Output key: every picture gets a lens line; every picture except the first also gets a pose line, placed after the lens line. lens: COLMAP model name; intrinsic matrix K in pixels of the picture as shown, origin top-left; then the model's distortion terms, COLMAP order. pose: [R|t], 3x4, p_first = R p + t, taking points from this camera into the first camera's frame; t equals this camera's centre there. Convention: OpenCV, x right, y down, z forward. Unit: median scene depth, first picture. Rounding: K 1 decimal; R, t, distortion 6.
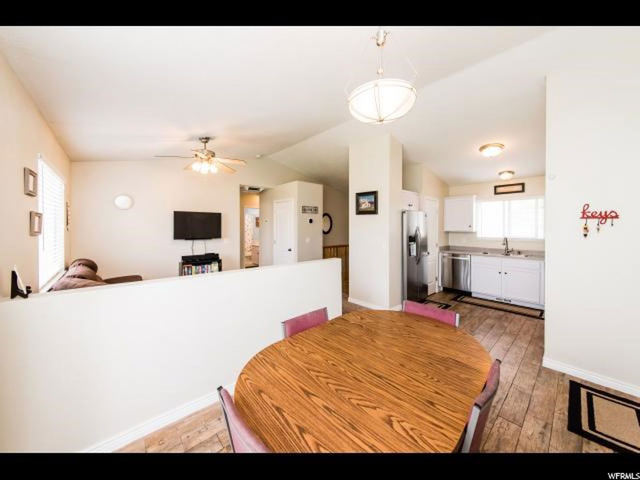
lens RADIAL K [[239.1, 0, 321.0], [0, 239.1, 225.5], [0, 0, 1]] dist [0.014207, -0.000052]
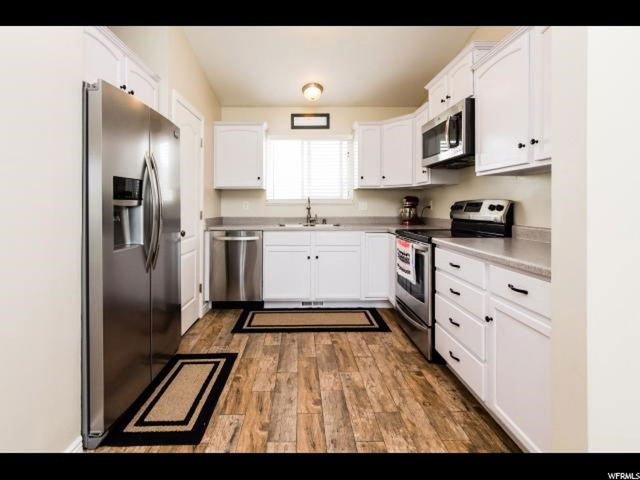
lens RADIAL K [[231.2, 0, 289.2], [0, 231.2, 209.8], [0, 0, 1]] dist [0.004375, 0.000168]
pose [[0.661001, -0.002035, 0.750382, 0.280948], [0.001772, 0.999998, 0.001151, 0.076171], [-0.750383, 0.000569, 0.661003, 0.622046]]
